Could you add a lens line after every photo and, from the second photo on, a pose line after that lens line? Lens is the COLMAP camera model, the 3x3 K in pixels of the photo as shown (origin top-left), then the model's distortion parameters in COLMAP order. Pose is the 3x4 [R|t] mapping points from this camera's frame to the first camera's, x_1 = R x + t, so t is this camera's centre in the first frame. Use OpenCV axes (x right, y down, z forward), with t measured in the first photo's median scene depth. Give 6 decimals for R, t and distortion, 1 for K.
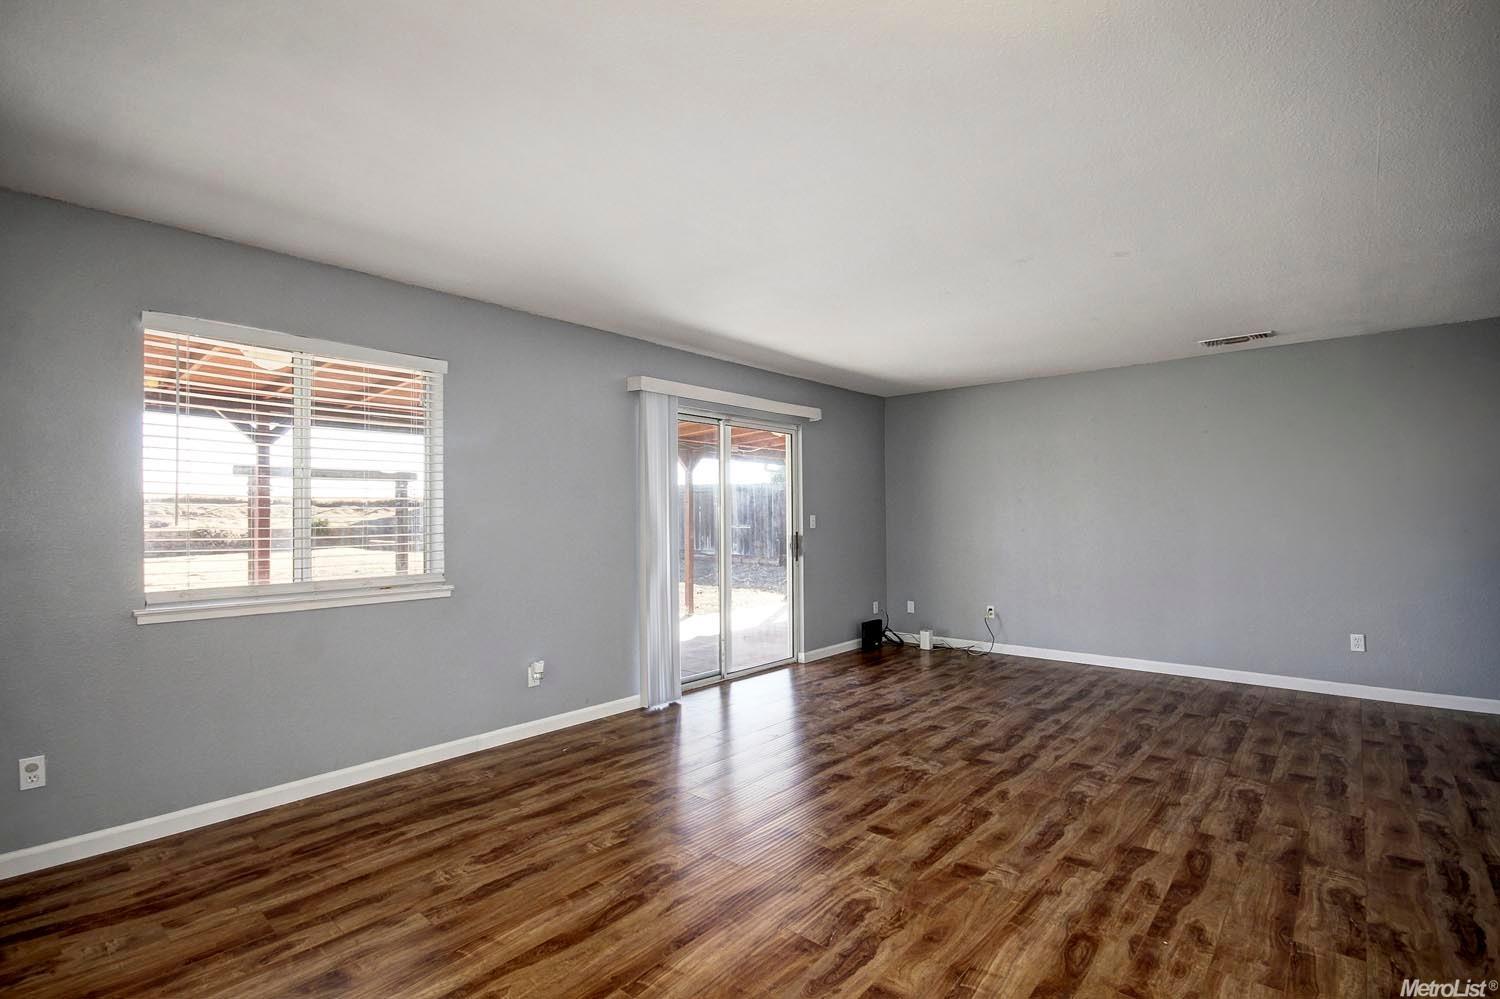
lens RADIAL K [[697.7, 0, 755.1], [0, 697.7, 501.0], [0, 0, 1]] dist [0.006412, -0.006818]
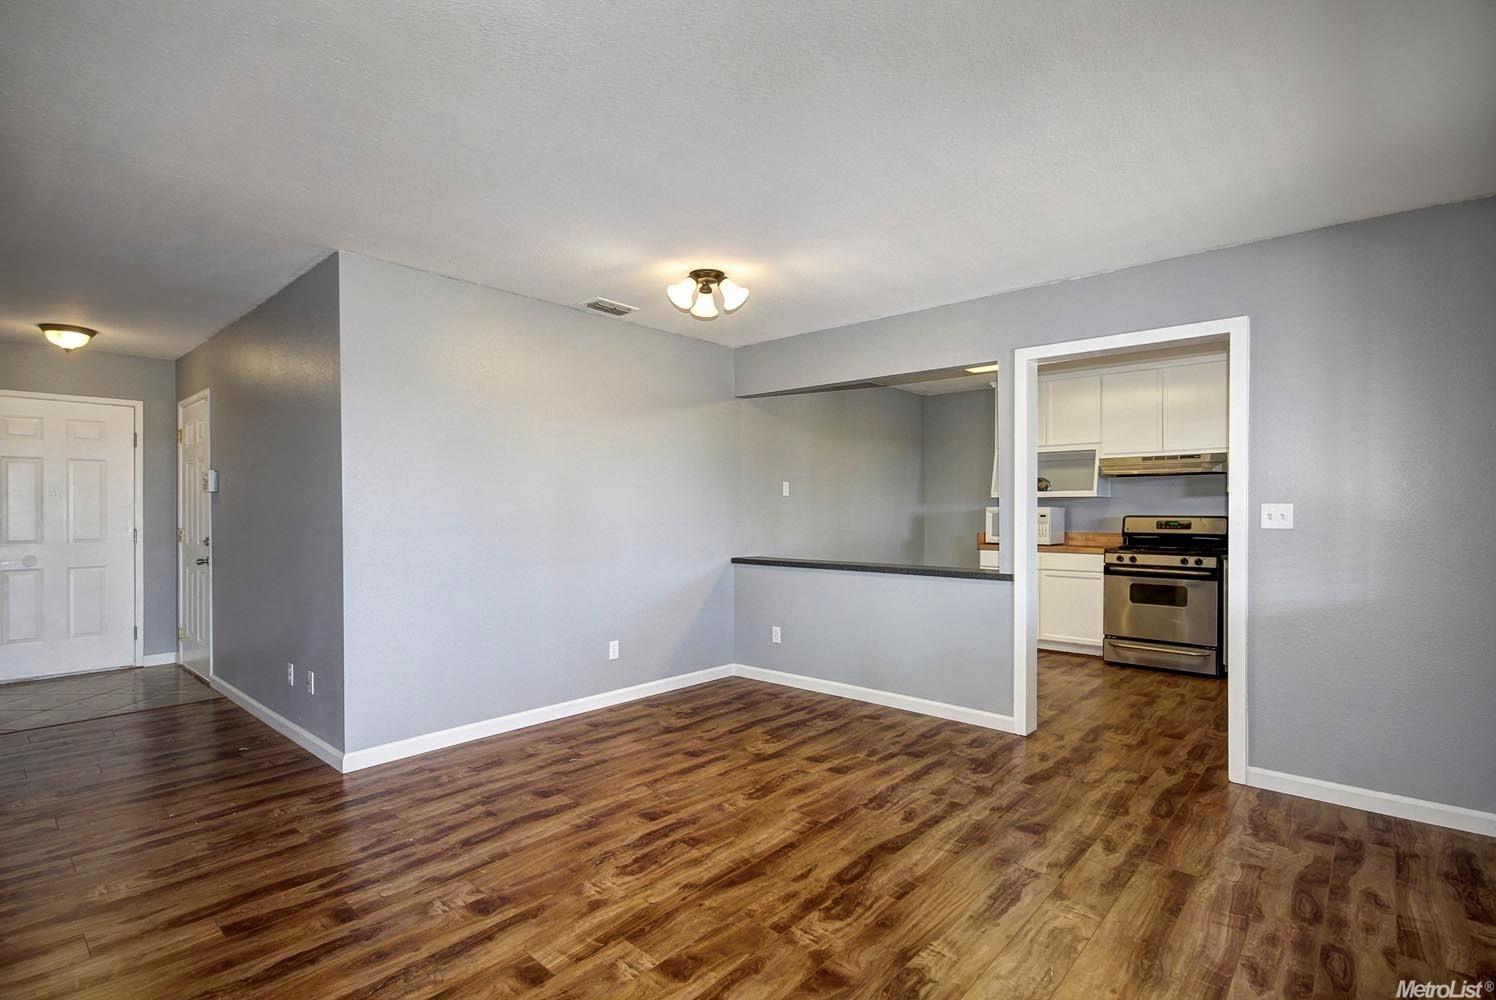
lens RADIAL K [[695.8, 0, 748.1], [0, 695.8, 514.7], [0, 0, 1]] dist [0.006412, -0.006818]
pose [[-0.999787, 0.007989, 0.019013, -0.037252], [0.007729, 0.999876, -0.013718, 0.036025], [-0.019120, -0.013568, -0.999725, 1.427570]]
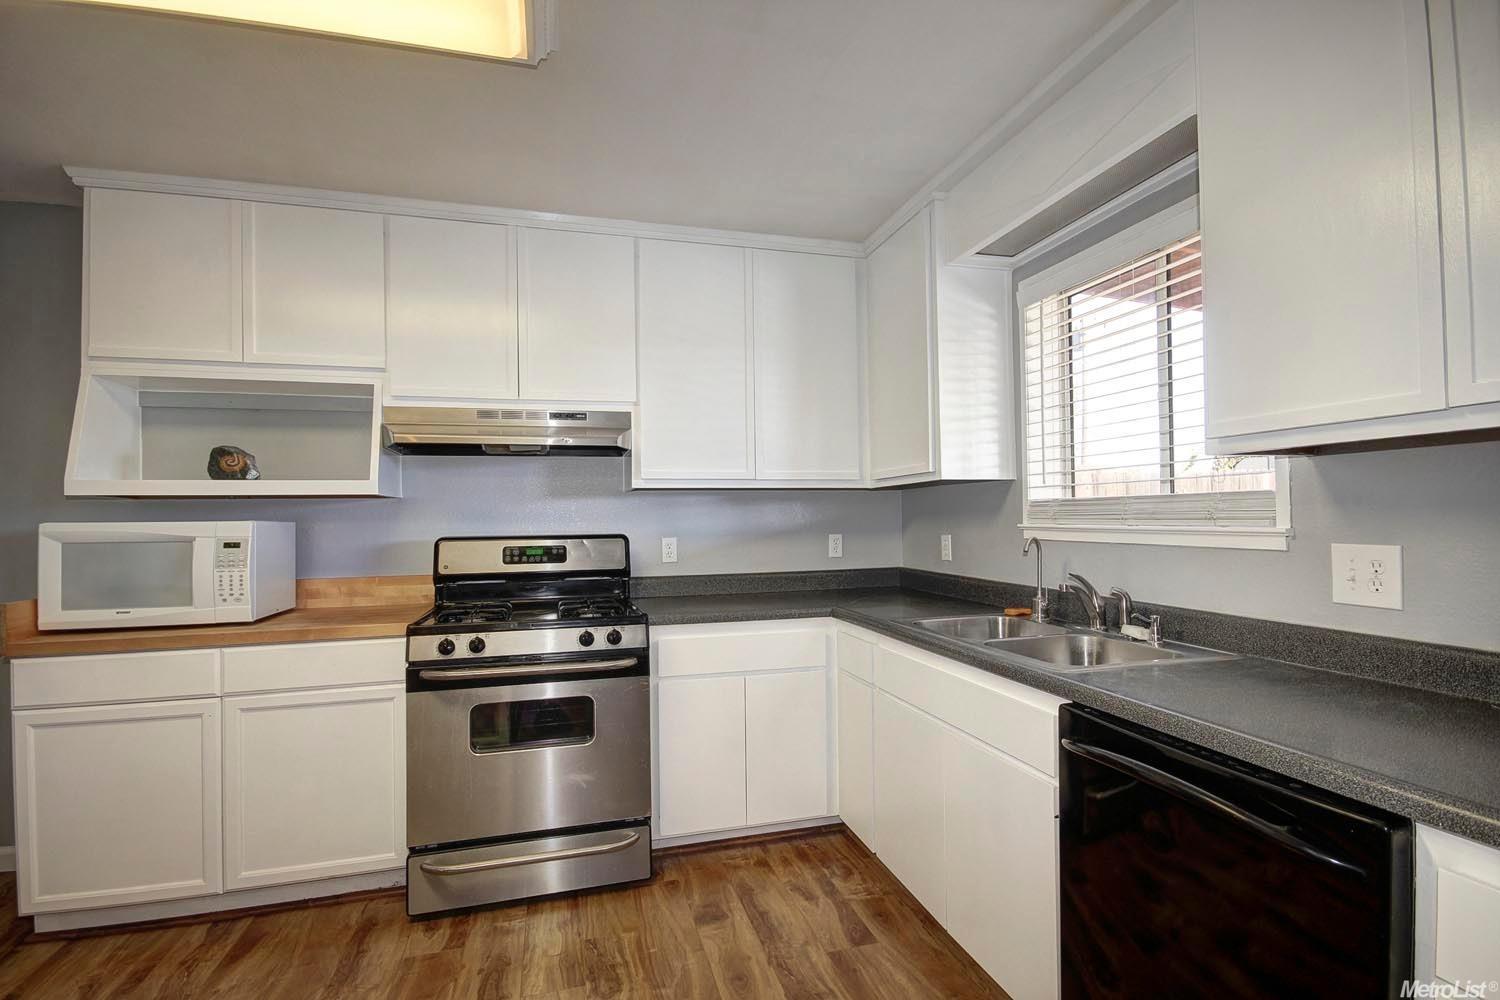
lens RADIAL K [[697.7, 0, 756.4], [0, 697.7, 503.9], [0, 0, 1]] dist [0.006412, -0.006818]
pose [[-0.553278, 0.000060, -0.832996, -0.509215], [0.035012, 0.999118, -0.023183, 0.012767], [0.832260, -0.041992, -0.552792, 0.347405]]
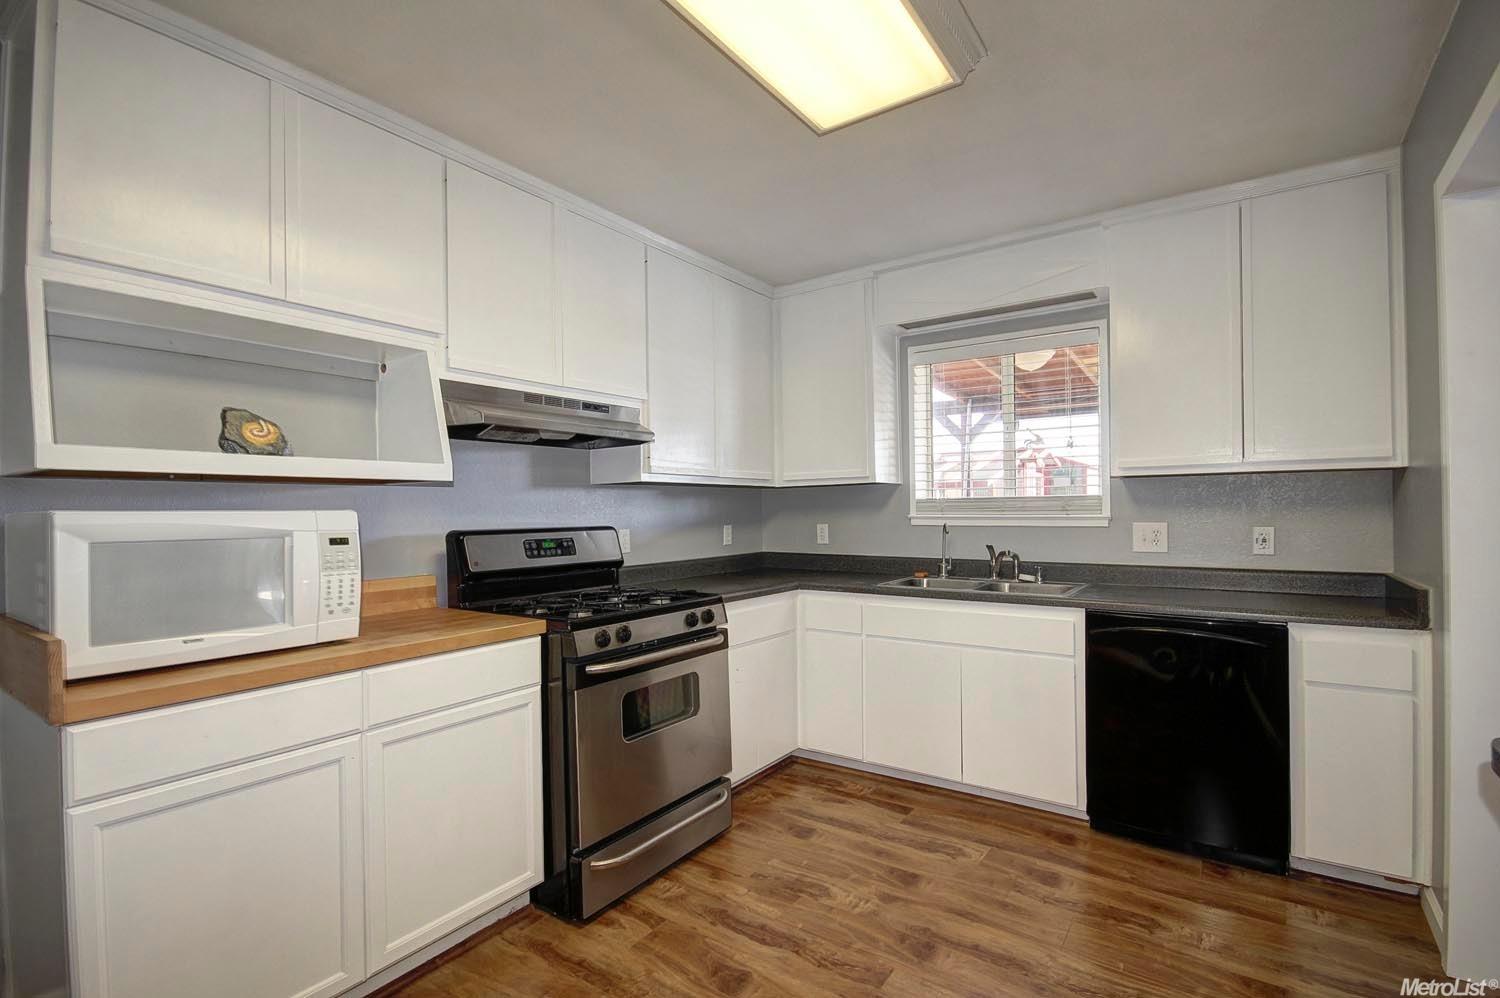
lens RADIAL K [[697.7, 0, 741.1], [0, 697.7, 502.6], [0, 0, 1]] dist [0.006412, -0.006818]
pose [[0.098936, -0.002424, -0.995091, -0.225421], [0.030066, 0.999548, 0.000554, -0.001426], [0.994639, -0.029973, 0.098964, -0.223993]]
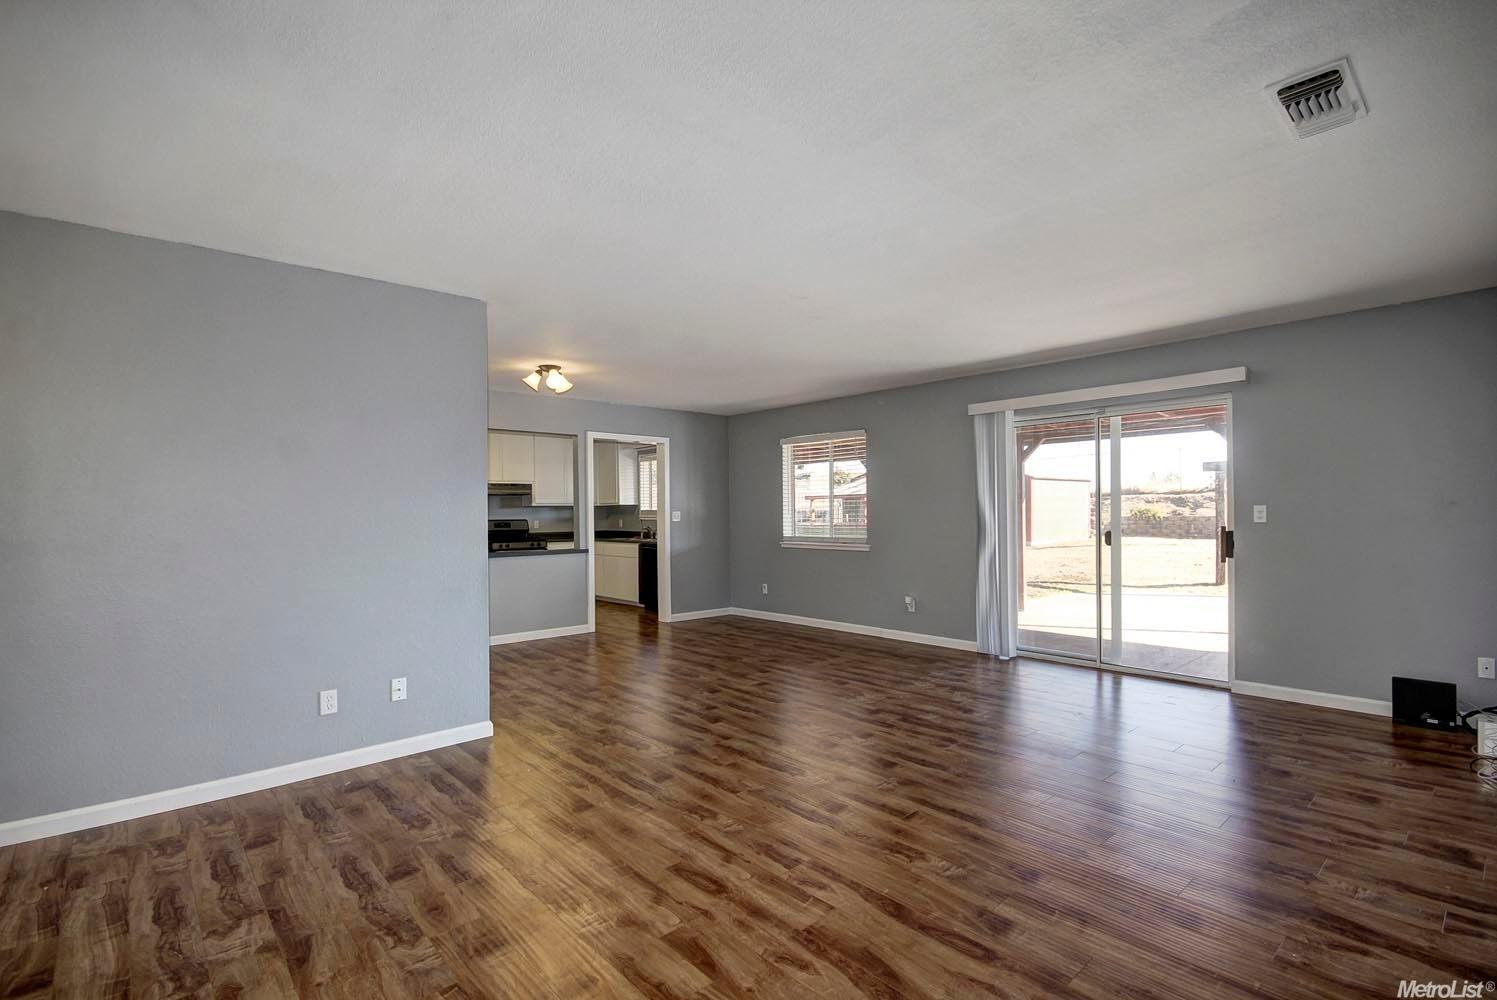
lens RADIAL K [[696.3, 0, 729.8], [0, 696.3, 511.6], [0, 0, 1]] dist [0.006412, -0.006818]
pose [[-0.147725, 0.006855, -0.989005, 1.701444], [0.032238, 0.999478, 0.002112, 0.013498], [0.988503, -0.031572, -0.147868, 1.025217]]
